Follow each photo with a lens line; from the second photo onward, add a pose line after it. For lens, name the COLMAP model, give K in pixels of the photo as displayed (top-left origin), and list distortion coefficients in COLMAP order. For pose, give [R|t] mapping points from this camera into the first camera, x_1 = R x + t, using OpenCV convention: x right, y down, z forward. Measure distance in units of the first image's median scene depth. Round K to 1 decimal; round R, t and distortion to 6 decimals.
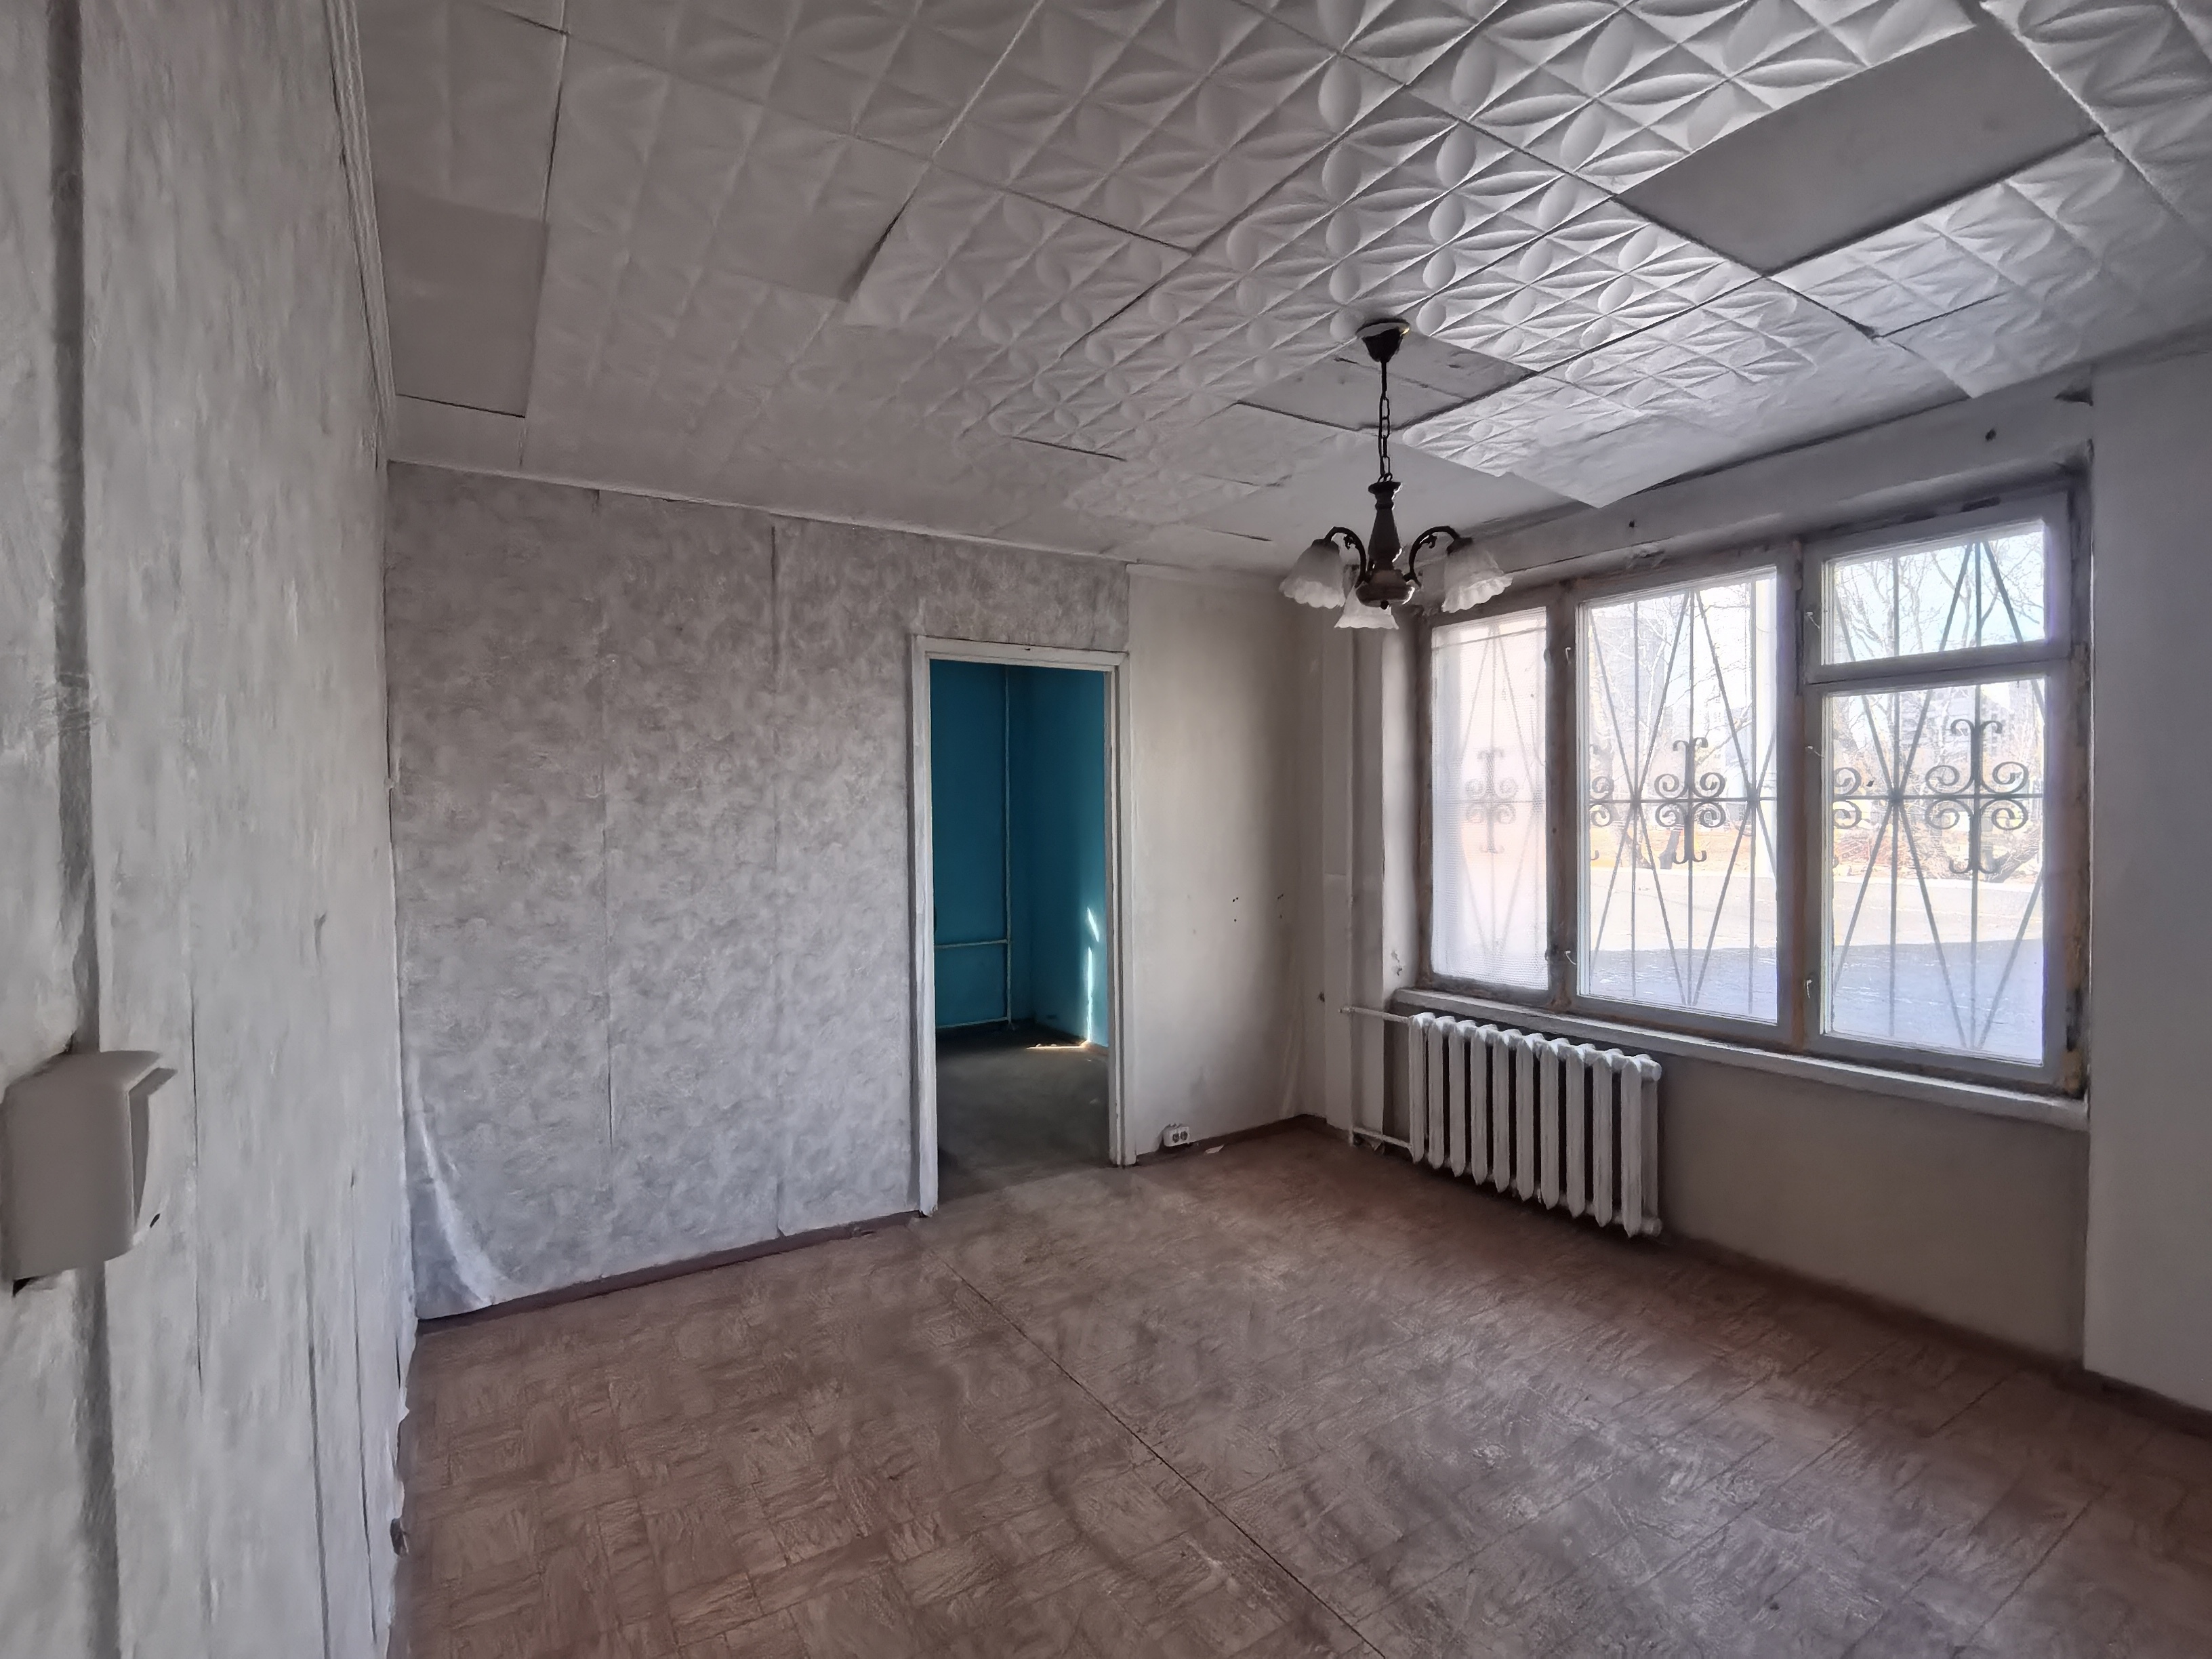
lens RADIAL K [[1030.6, 0, 1118.7], [0, 1030.6, 832.4], [0, 0, 1]] dist [-0.005362, -0.004224]
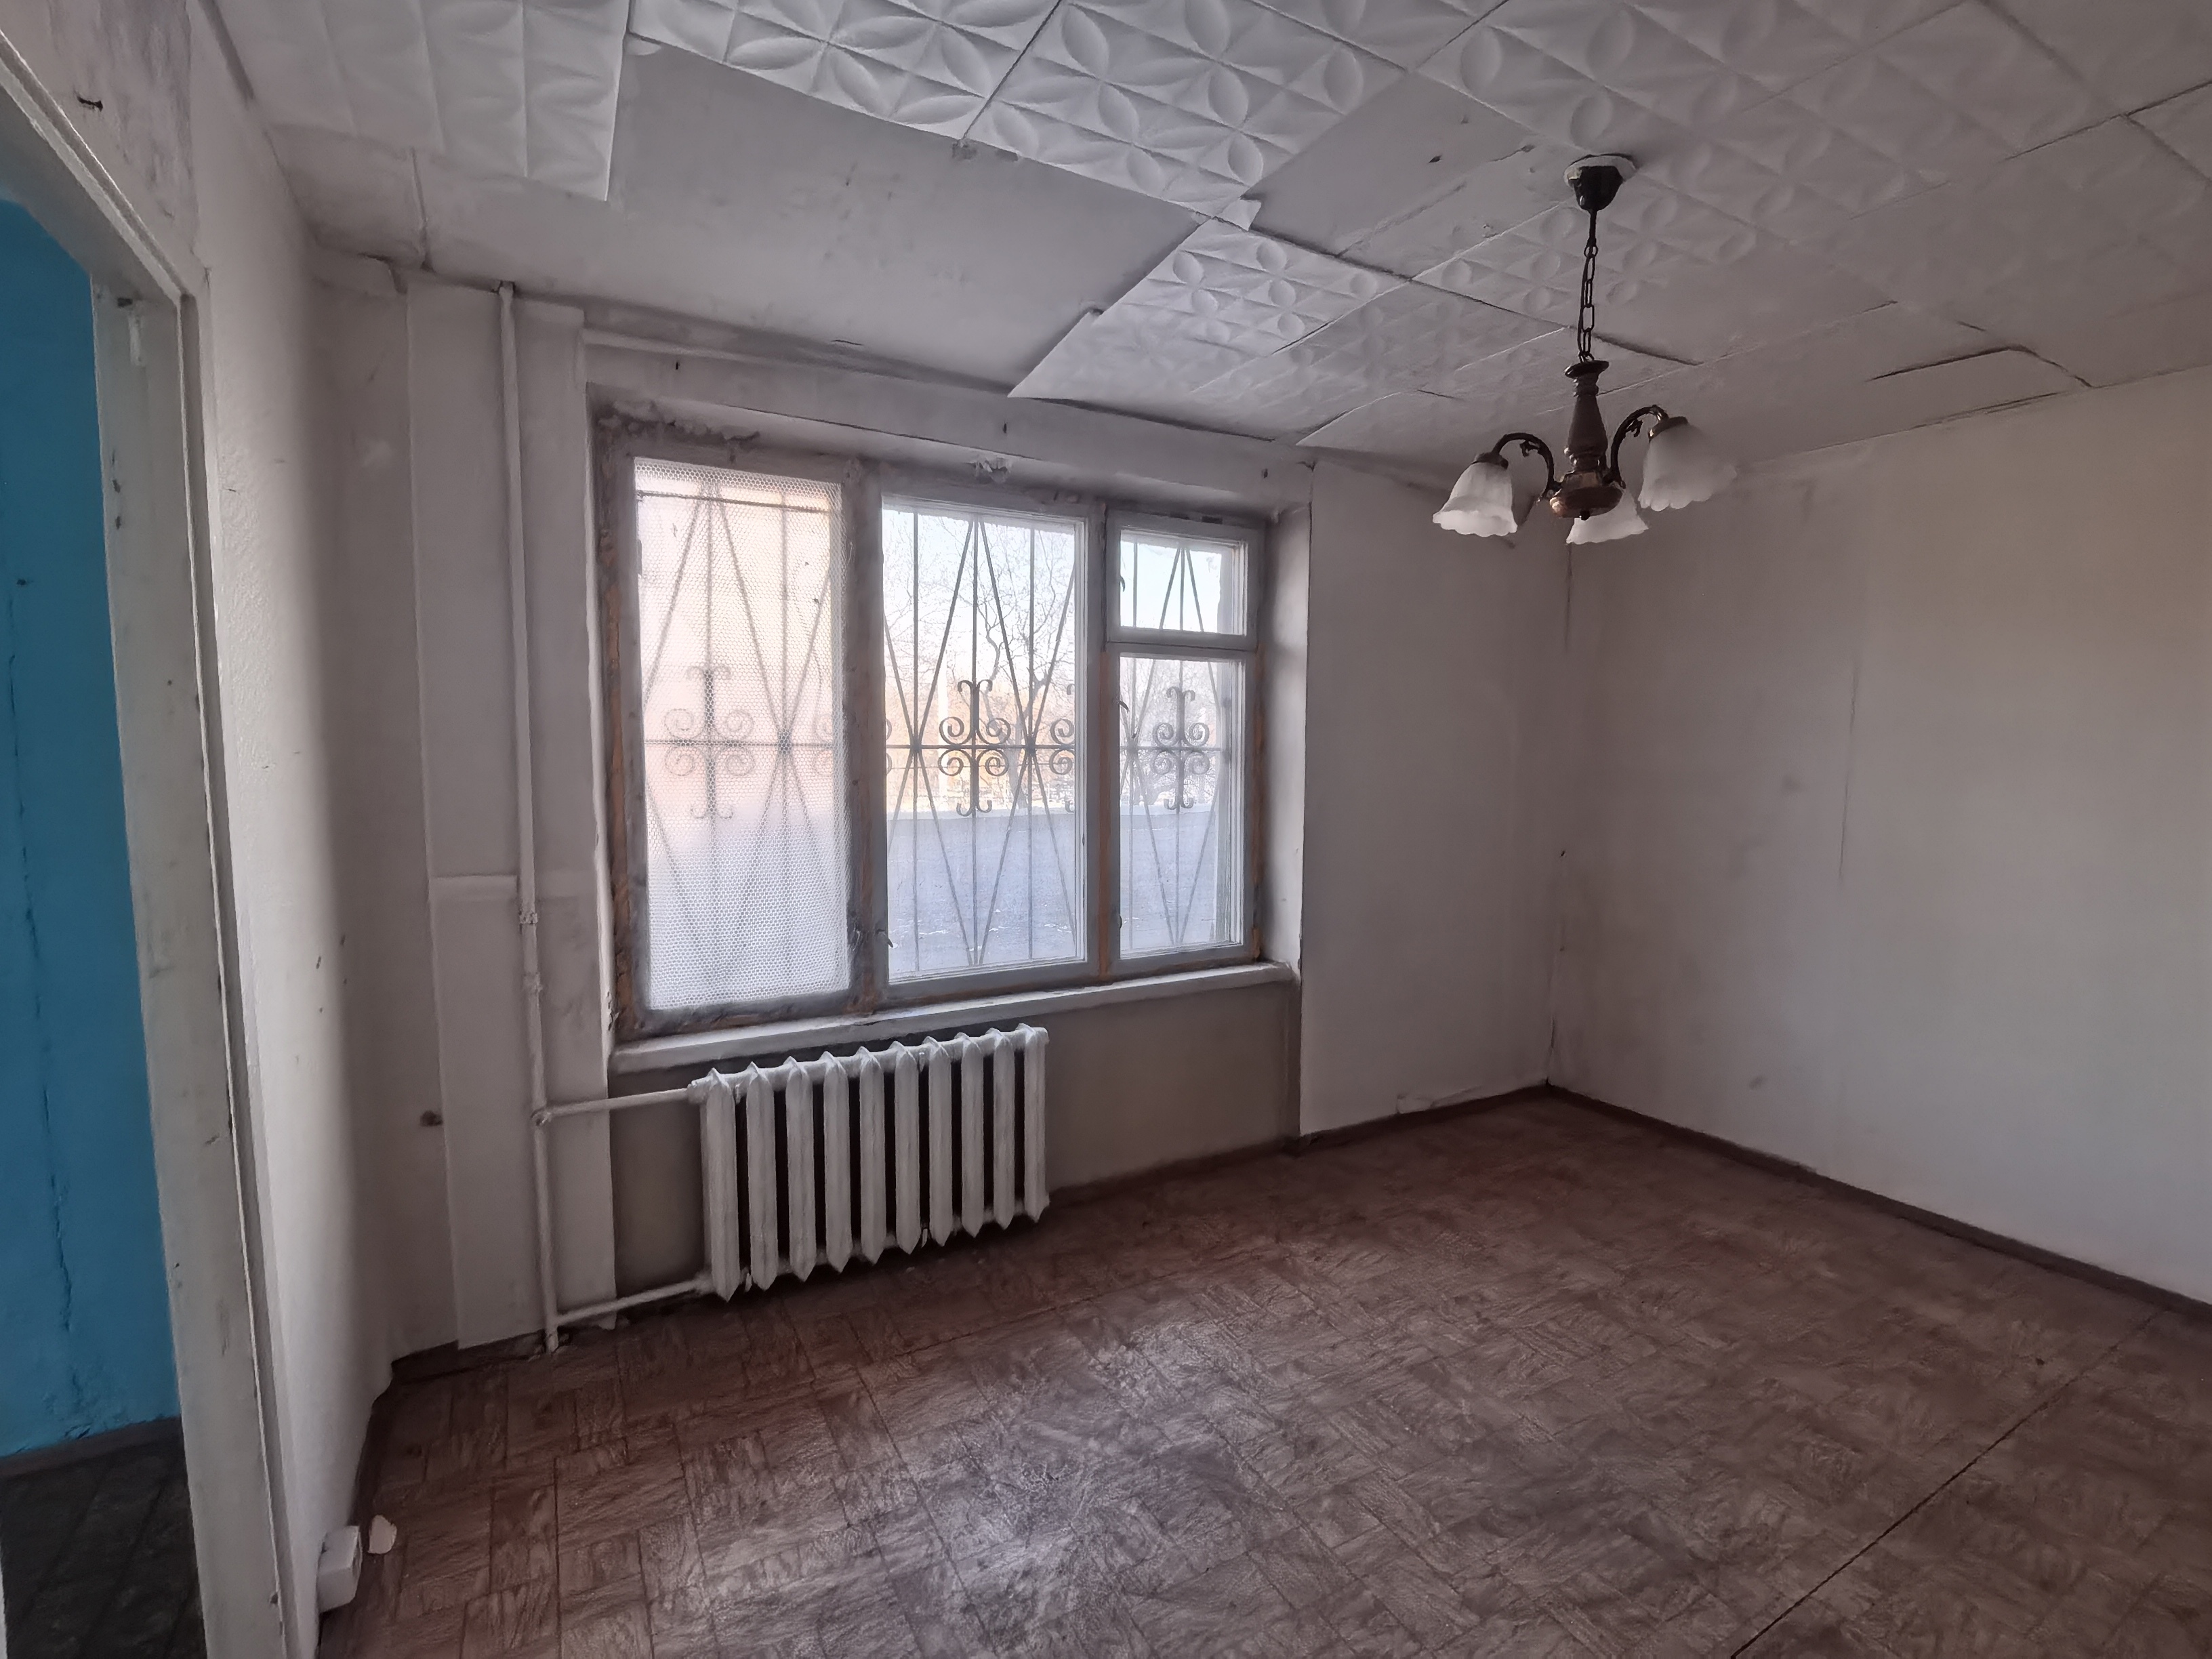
lens RADIAL K [[1030.6, 0, 1121.1], [0, 1030.6, 834.8], [0, 0, 1]] dist [-0.005362, -0.004224]
pose [[0.047163, -0.074790, 0.996083, -0.464221], [0.011427, 0.997168, 0.074330, -0.024852], [-0.998822, 0.007877, 0.047884, 1.032832]]
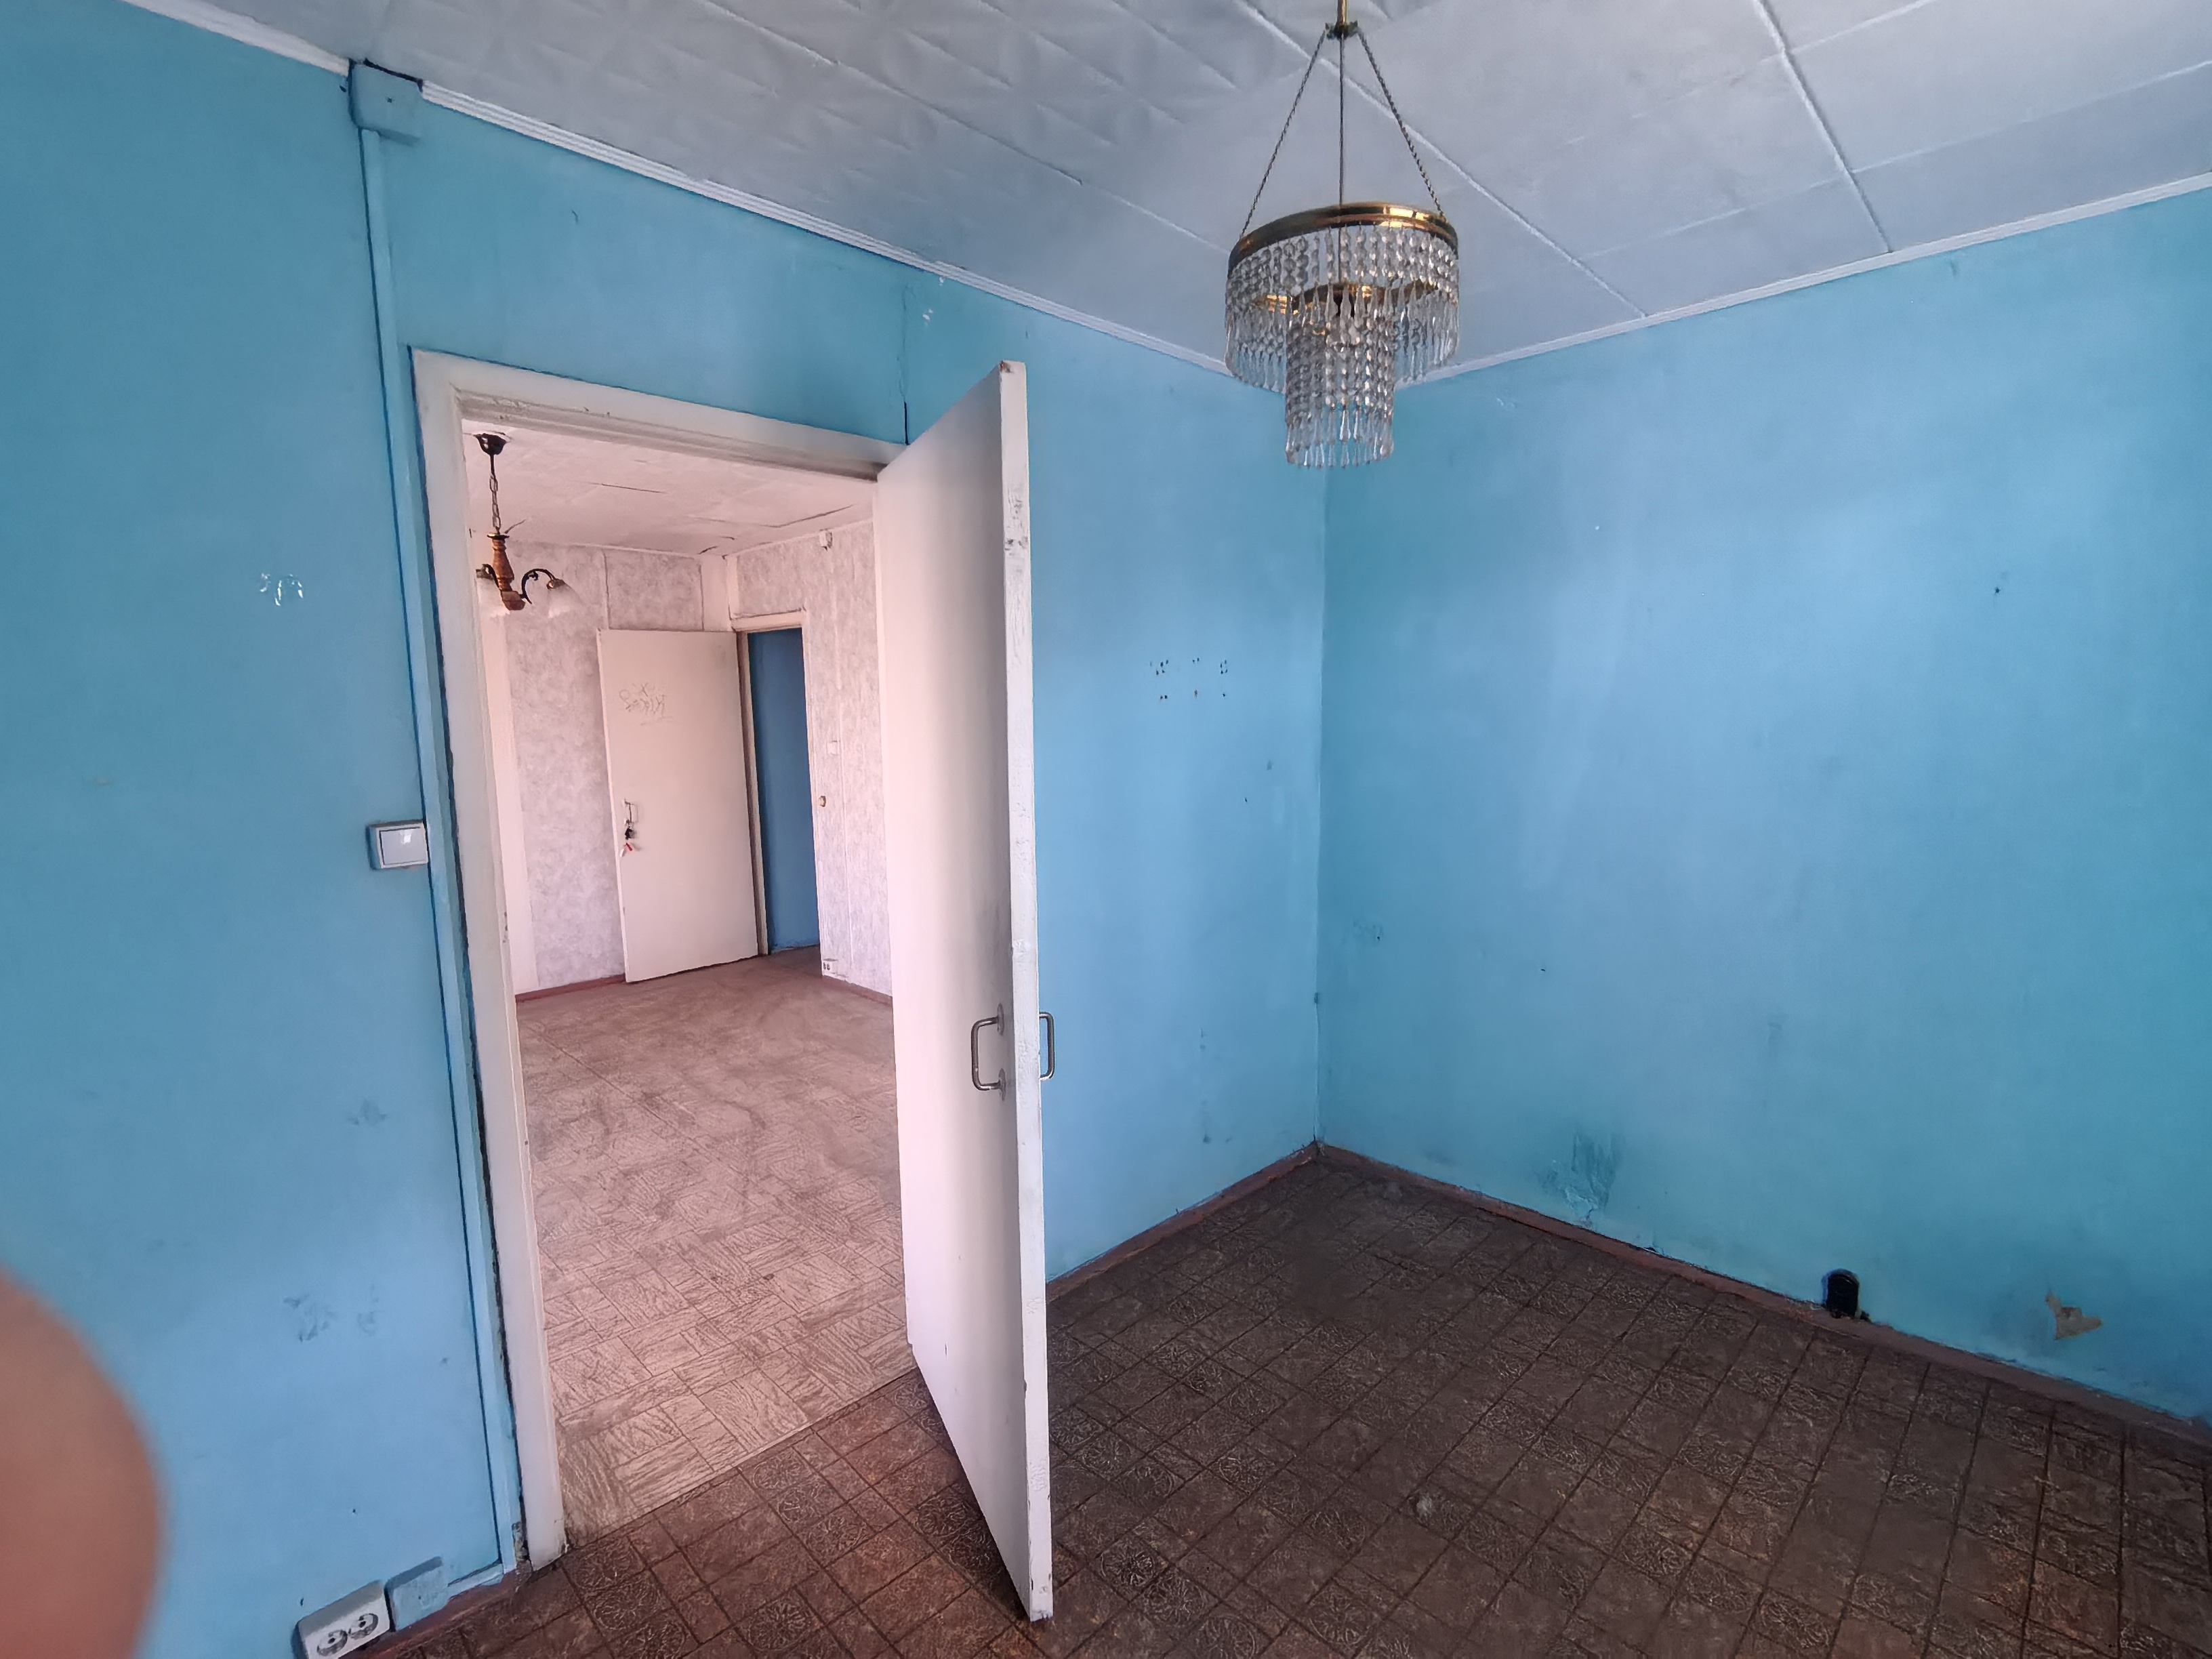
lens RADIAL K [[1030.6, 0, 1119.4], [0, 1030.6, 832.7], [0, 0, 1]] dist [-0.005362, -0.004224]
pose [[-0.976646, 0.050849, -0.208749, -0.250880], [0.021264, 0.989696, 0.141594, -0.068155], [0.213798, 0.133849, -0.967665, 2.174656]]
